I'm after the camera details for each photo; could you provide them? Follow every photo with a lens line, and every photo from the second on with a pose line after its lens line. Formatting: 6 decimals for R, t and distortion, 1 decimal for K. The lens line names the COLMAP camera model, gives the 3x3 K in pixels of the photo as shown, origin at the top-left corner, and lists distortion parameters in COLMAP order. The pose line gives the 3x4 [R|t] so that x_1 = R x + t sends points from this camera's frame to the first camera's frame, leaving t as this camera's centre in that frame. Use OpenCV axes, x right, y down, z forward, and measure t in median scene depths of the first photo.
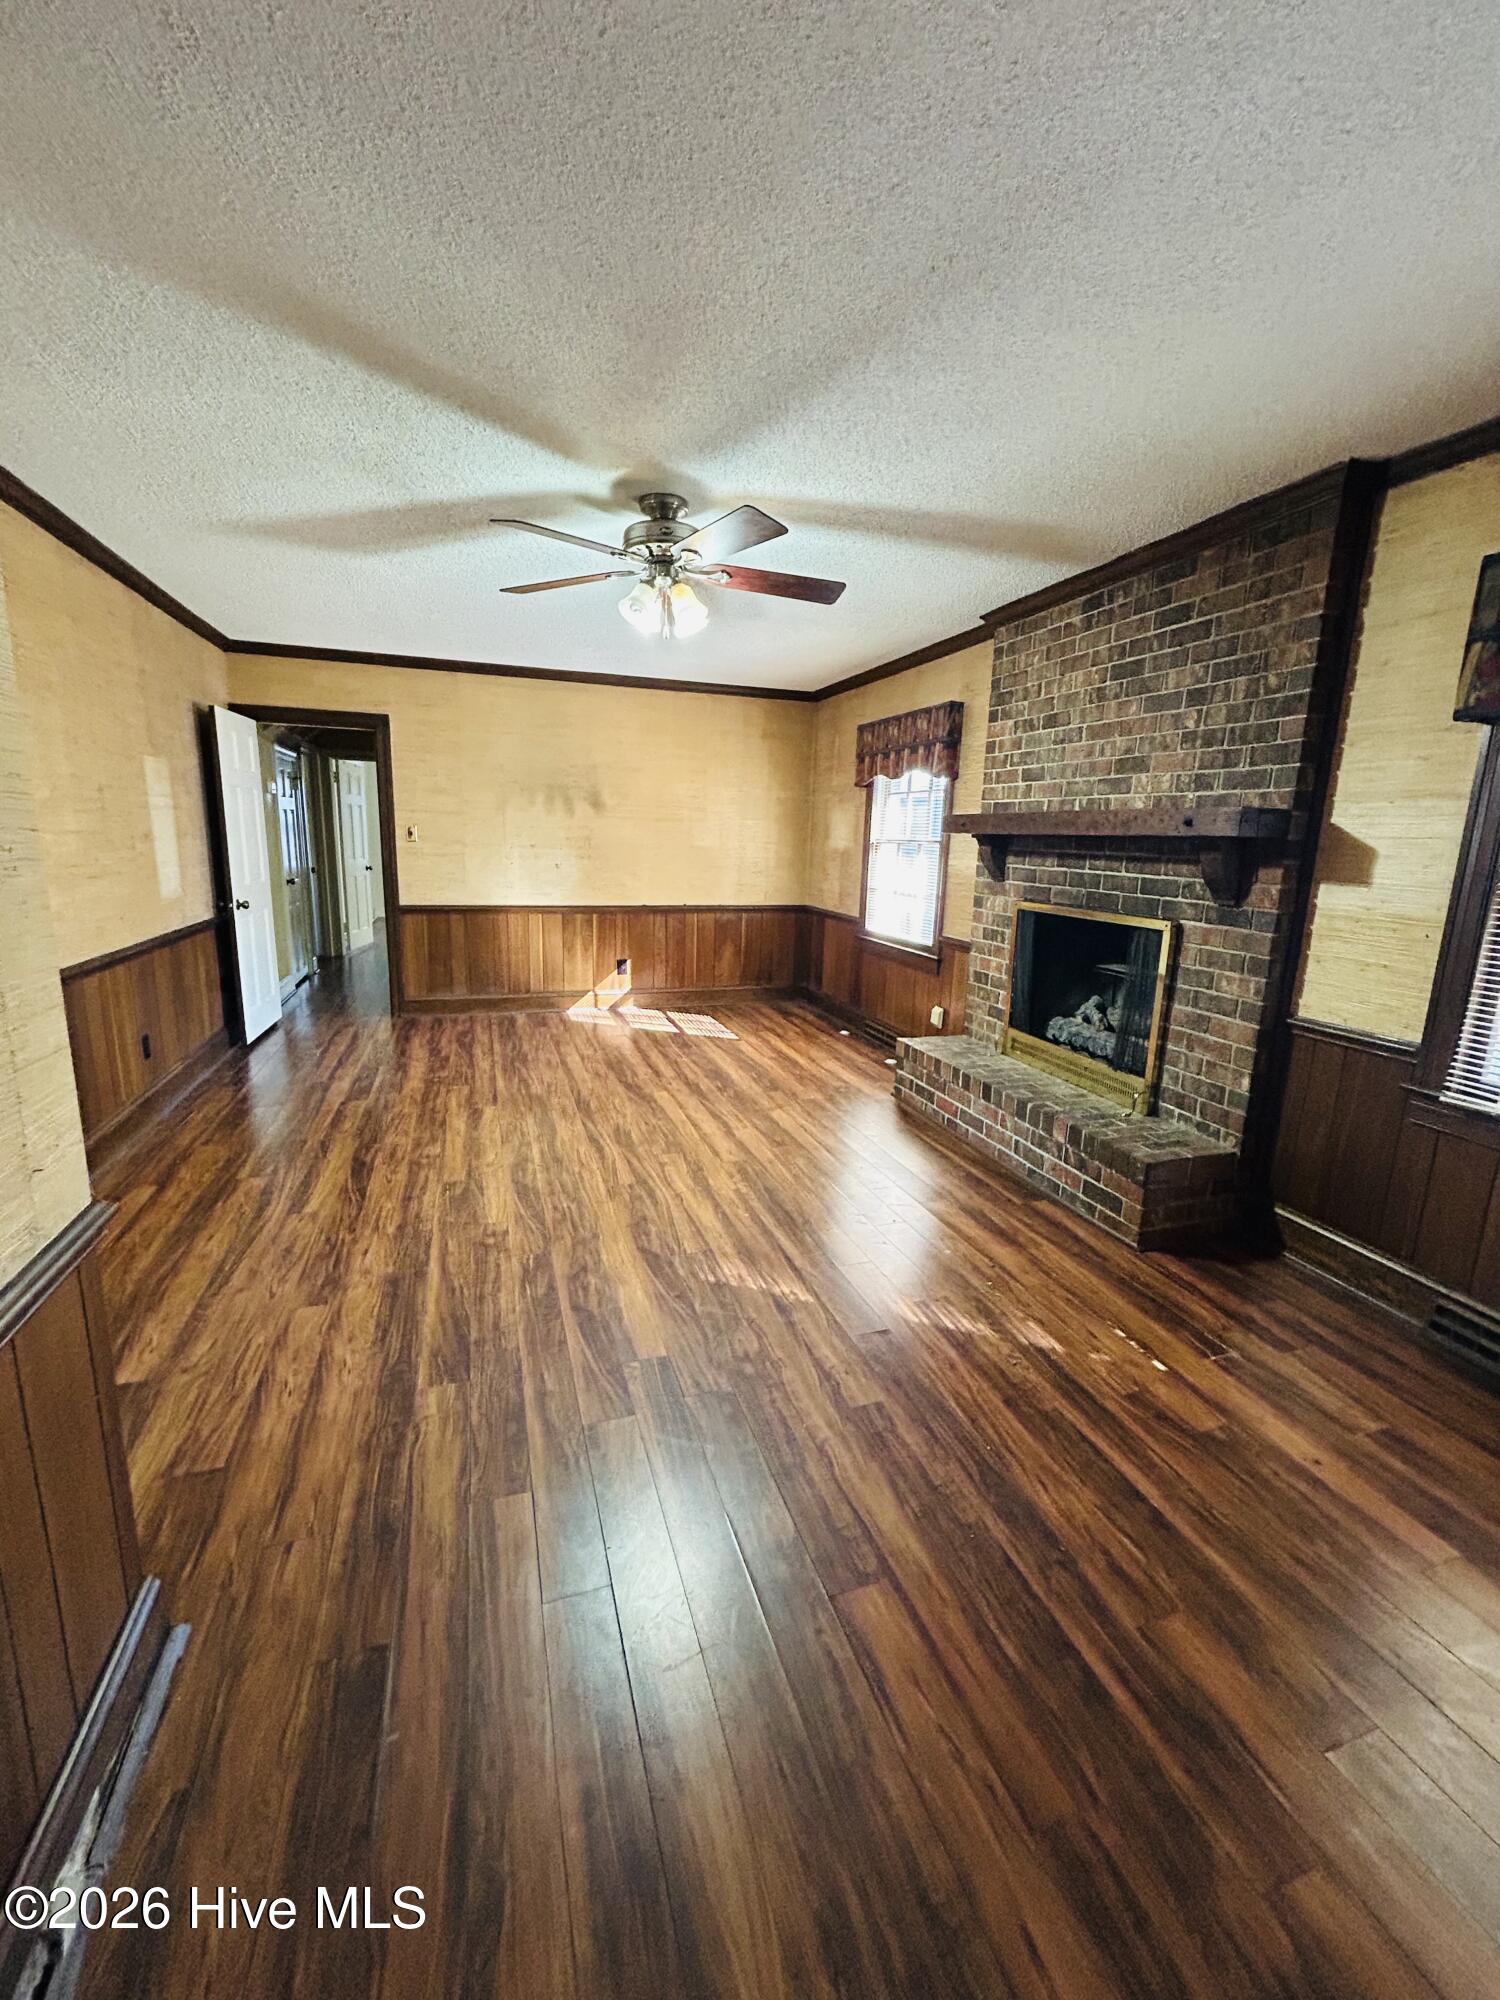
lens RADIAL K [[811.1, 0, 752.7], [0, 811.1, 999.1], [0, 0, 1]] dist [0.002218, 0.000184]
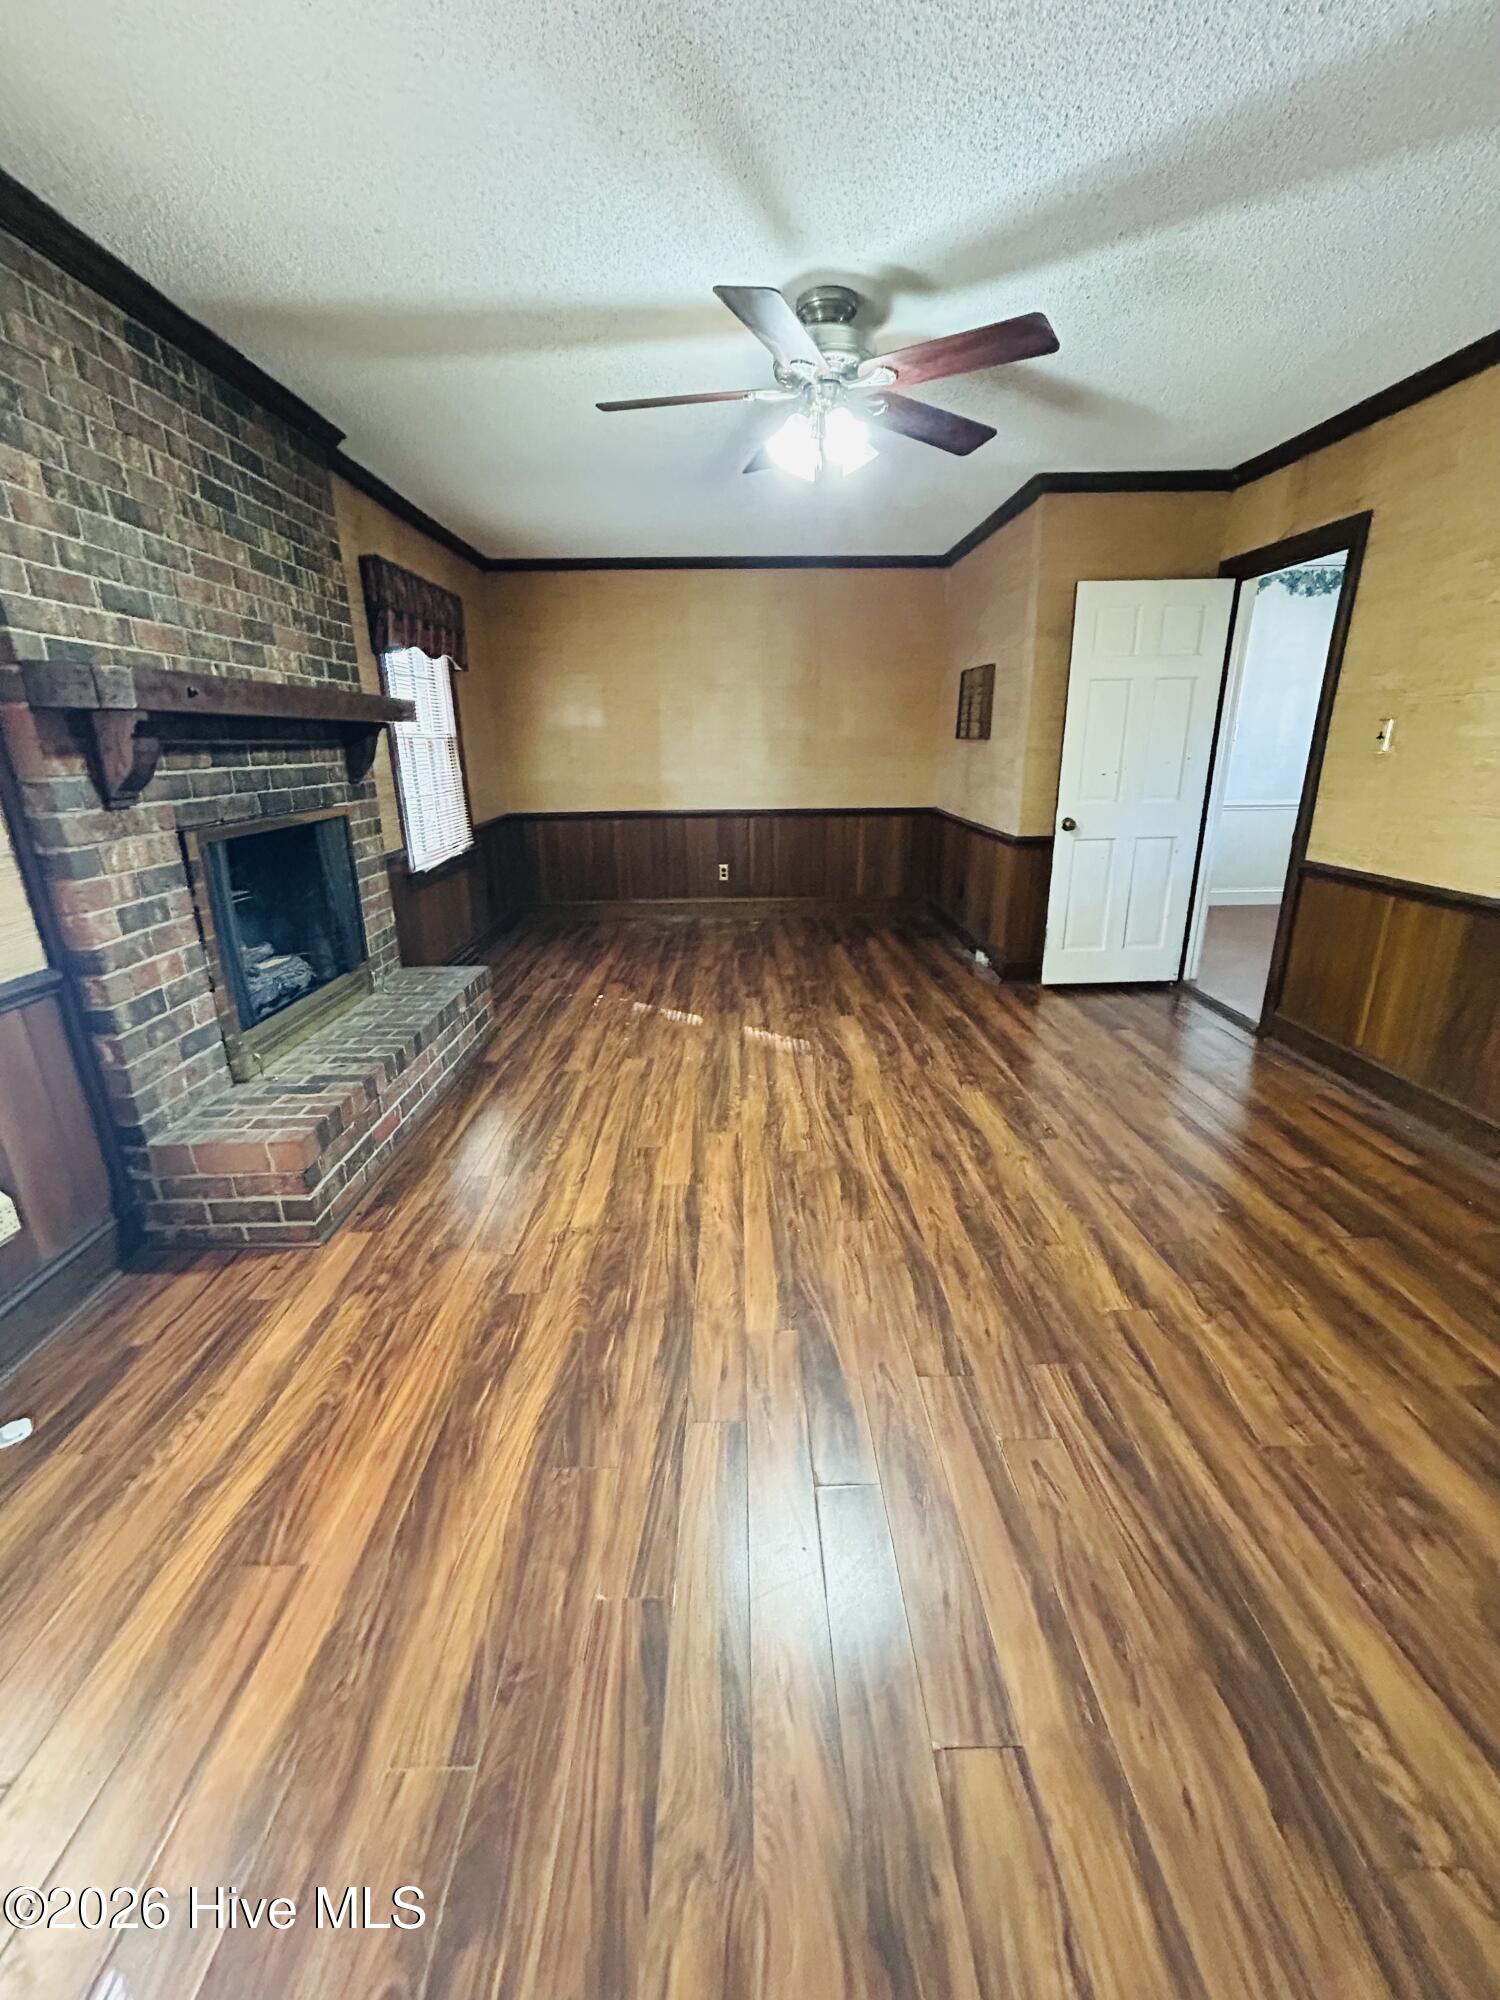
lens RADIAL K [[811.1, 0, 755.7], [0, 811.1, 1000.0], [0, 0, 1]] dist [0.002218, 0.000184]
pose [[-0.954961, -0.104738, 0.277631, -0.272330], [0.046469, 0.871302, 0.488543, -0.322259], [-0.293069, 0.479441, -0.827192, 1.619223]]
